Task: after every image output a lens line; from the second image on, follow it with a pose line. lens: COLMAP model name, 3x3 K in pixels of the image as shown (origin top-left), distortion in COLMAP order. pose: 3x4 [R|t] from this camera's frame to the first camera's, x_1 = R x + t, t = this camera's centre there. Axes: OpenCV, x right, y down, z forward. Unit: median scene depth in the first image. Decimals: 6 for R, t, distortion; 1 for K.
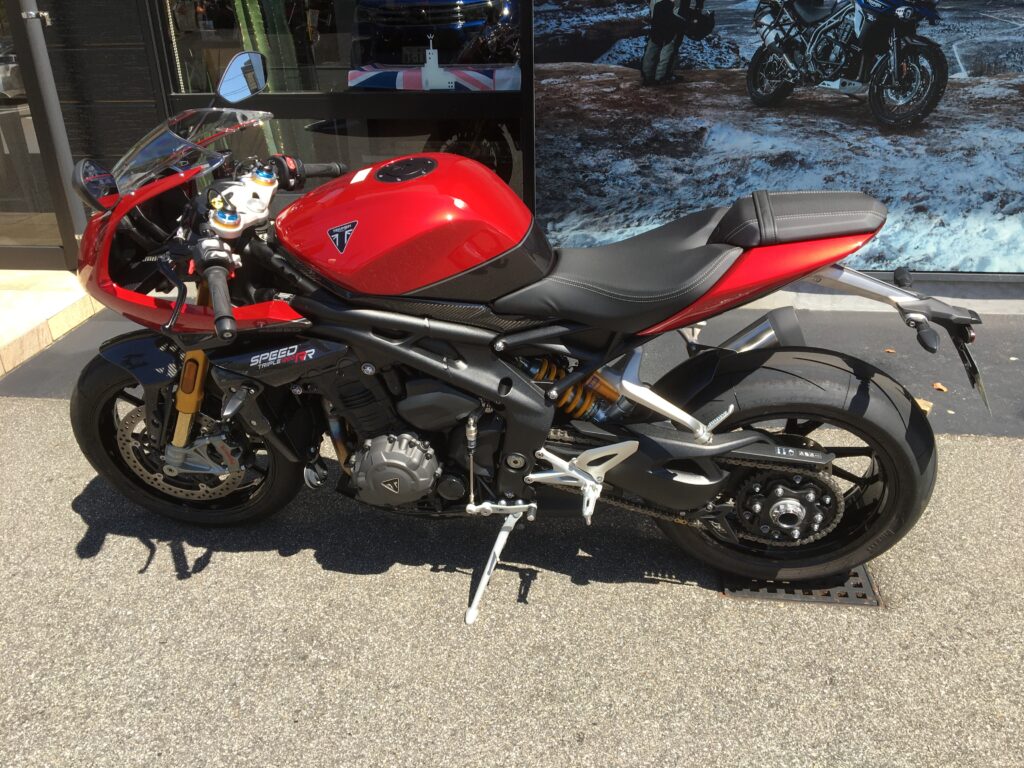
lens RADIAL K [[881.2, 0, 512.0], [0, 881.2, 384.0], [0, 0, 1]] dist [0.011238, -0.005749]
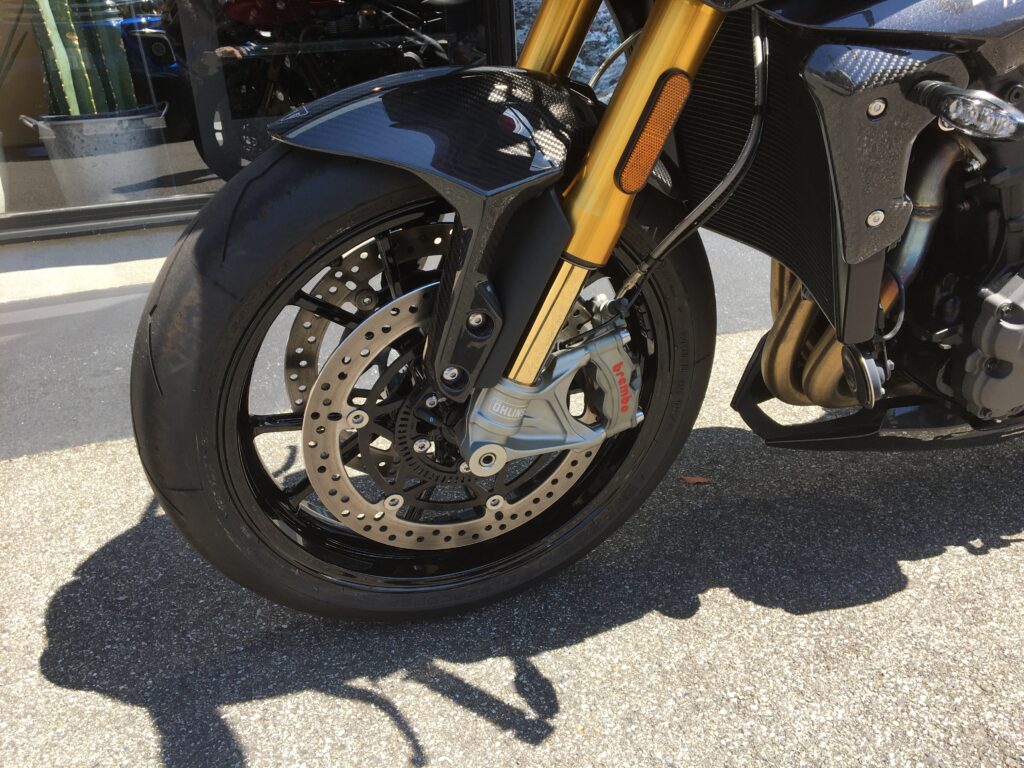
lens RADIAL K [[881.2, 0, 512.0], [0, 881.2, 384.0], [0, 0, 1]] dist [0.011238, -0.005749]
pose [[0.900900, -0.186316, 0.392001, -0.486398], [0.211733, 0.977075, -0.022209, 0.072415], [-0.378876, 0.103007, 0.919697, 0.613660]]
